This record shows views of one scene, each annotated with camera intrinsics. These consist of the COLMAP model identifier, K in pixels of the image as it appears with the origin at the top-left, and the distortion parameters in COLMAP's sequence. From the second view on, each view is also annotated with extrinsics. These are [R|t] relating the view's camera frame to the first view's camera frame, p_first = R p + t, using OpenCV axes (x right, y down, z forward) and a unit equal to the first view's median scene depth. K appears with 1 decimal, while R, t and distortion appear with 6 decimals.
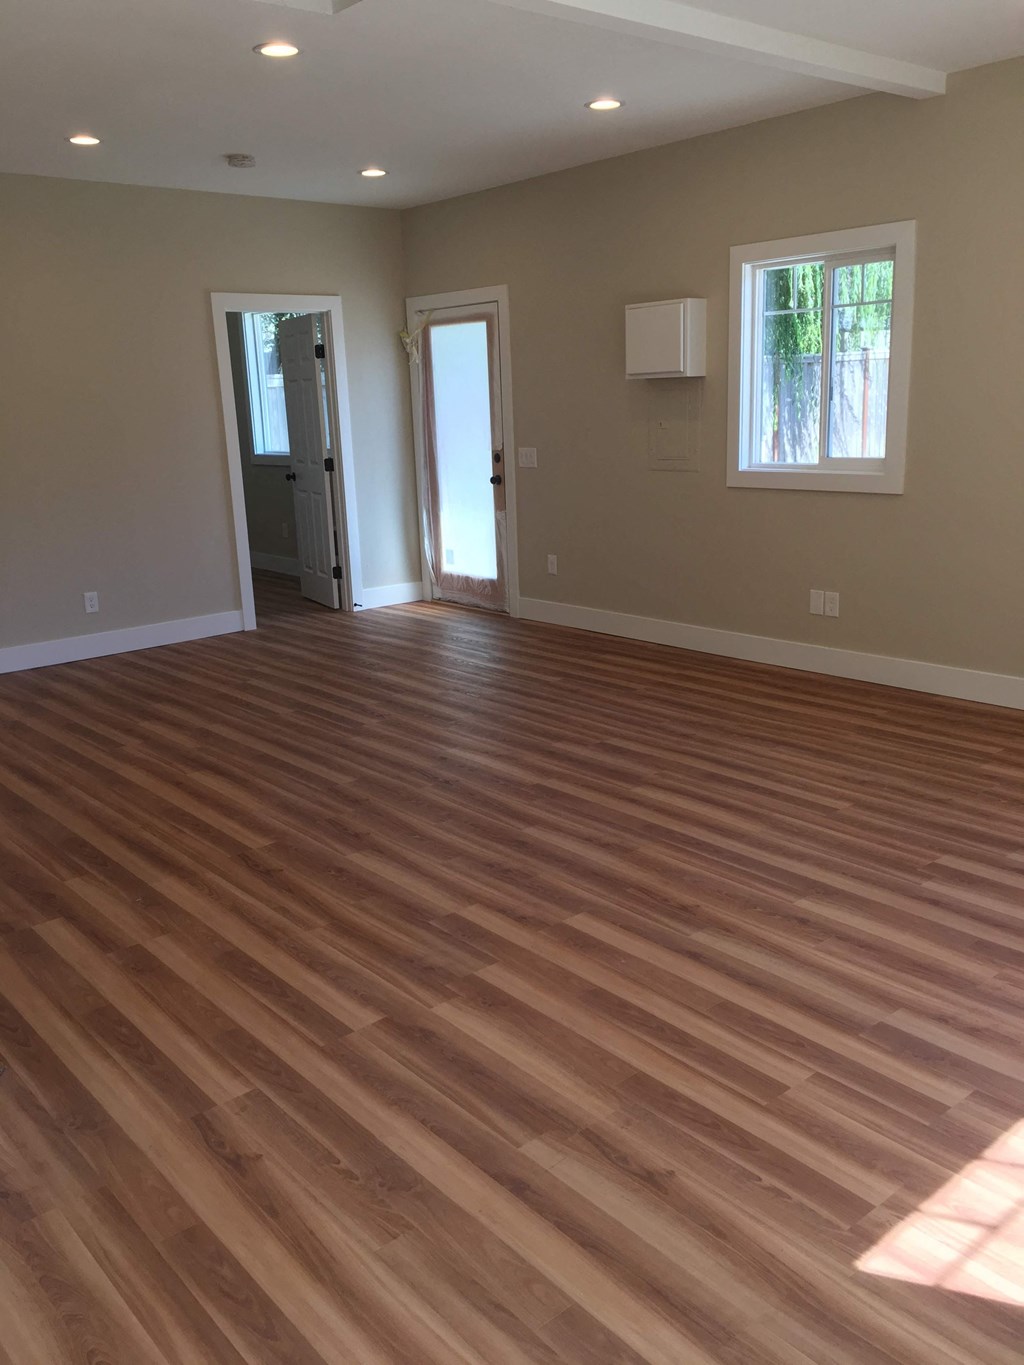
lens RADIAL K [[1158.5, 0, 512.0], [0, 1158.5, 682.5], [0, 0, 1]] dist [0.077245, -0.102646]
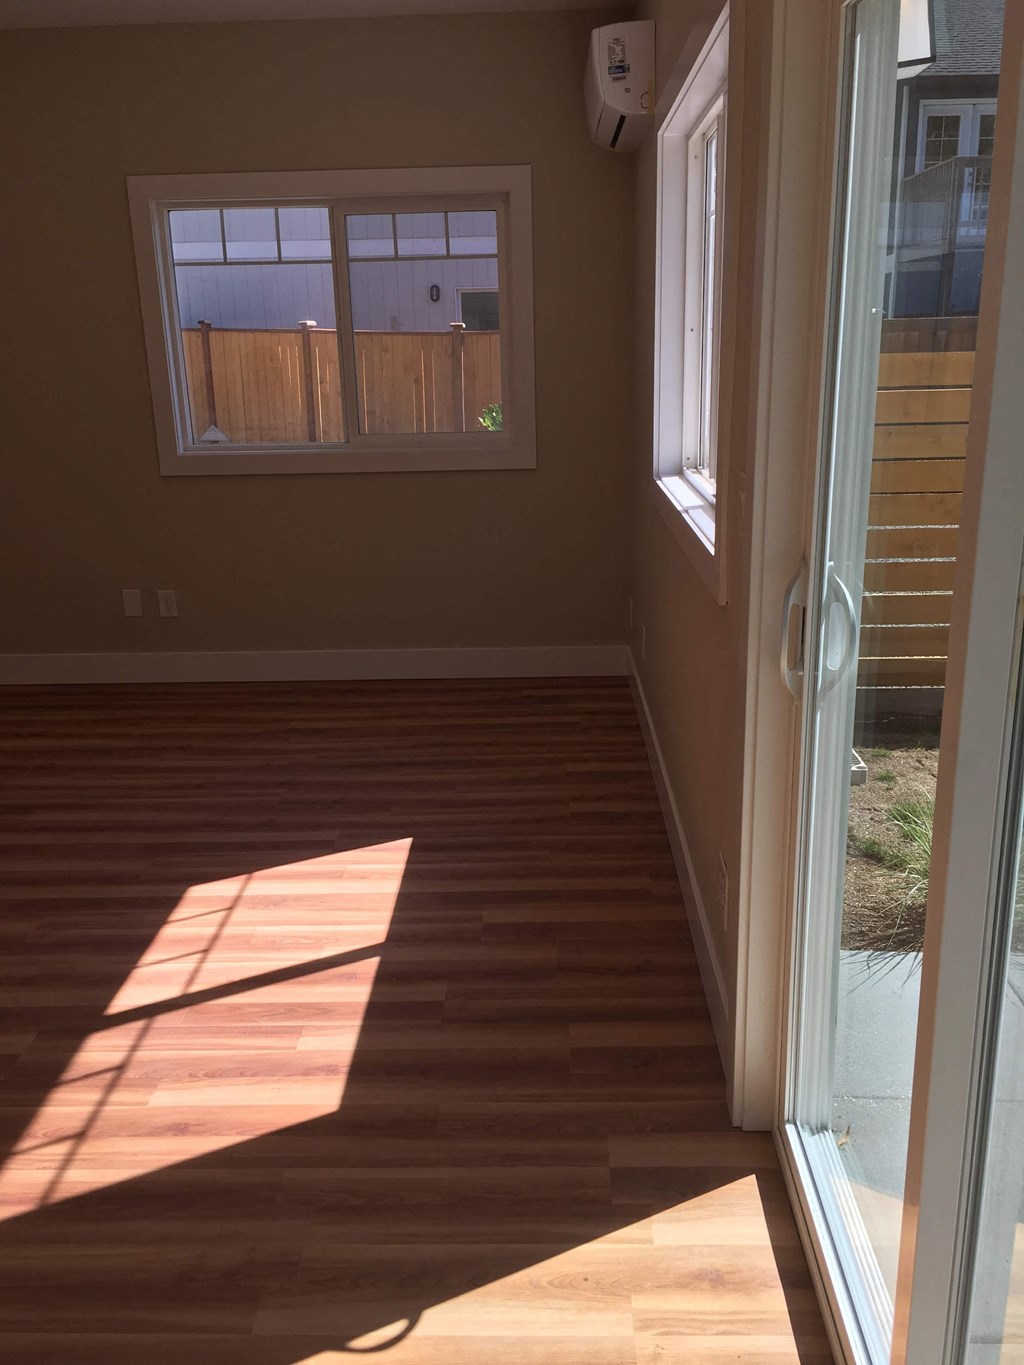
lens RADIAL K [[1158.5, 0, 512.0], [0, 1158.5, 682.5], [0, 0, 1]] dist [0.077245, -0.102646]
pose [[0.667733, -0.186425, 0.720679, -0.014301], [0.178105, 0.980024, 0.088492, 0.009269], [-0.722780, 0.069268, 0.687598, -0.032726]]
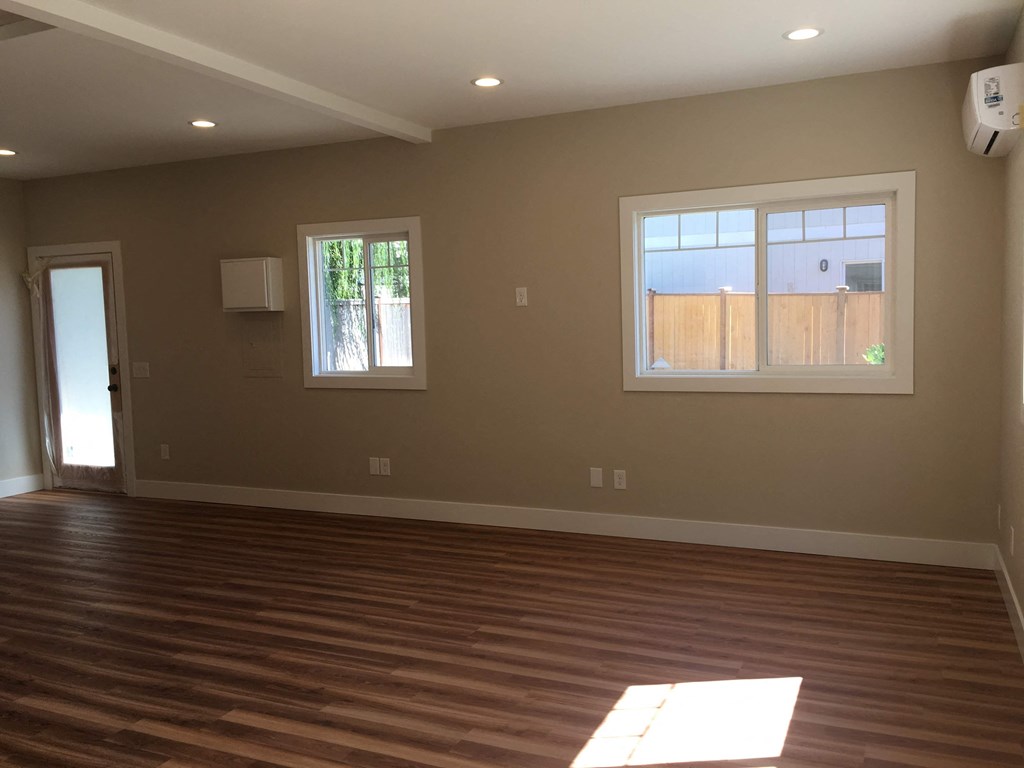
lens RADIAL K [[869.1, 0, 512.0], [0, 869.1, 384.0], [0, 0, 1]] dist [0.077245, -0.102646]
pose [[0.903892, -0.021704, 0.427210, -0.046483], [0.096563, 0.983285, -0.154354, 0.015536], [-0.416719, 0.180772, 0.890880, -0.043286]]
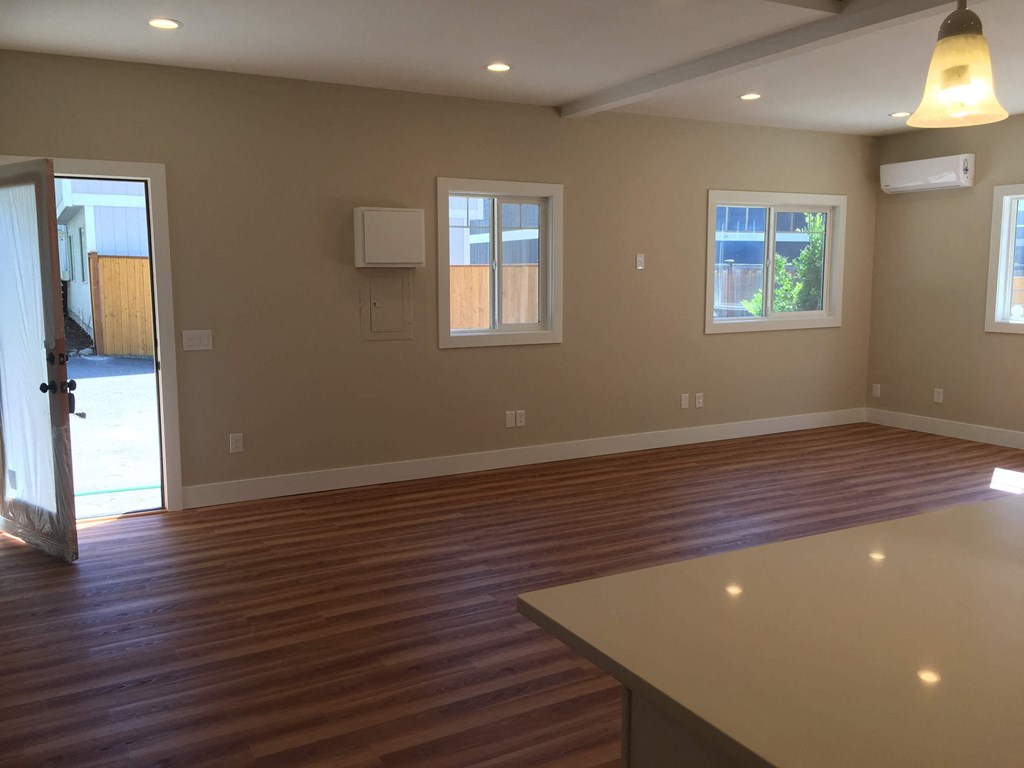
lens RADIAL K [[874.9, 0, 512.0], [0, 874.9, 384.0], [0, 0, 1]] dist [0.087619, -0.113120]
pose [[0.188948, -0.089783, 0.977874, -0.973699], [0.233964, 0.971251, 0.043968, -0.189942], [-0.953708, 0.220479, 0.204522, 0.895457]]
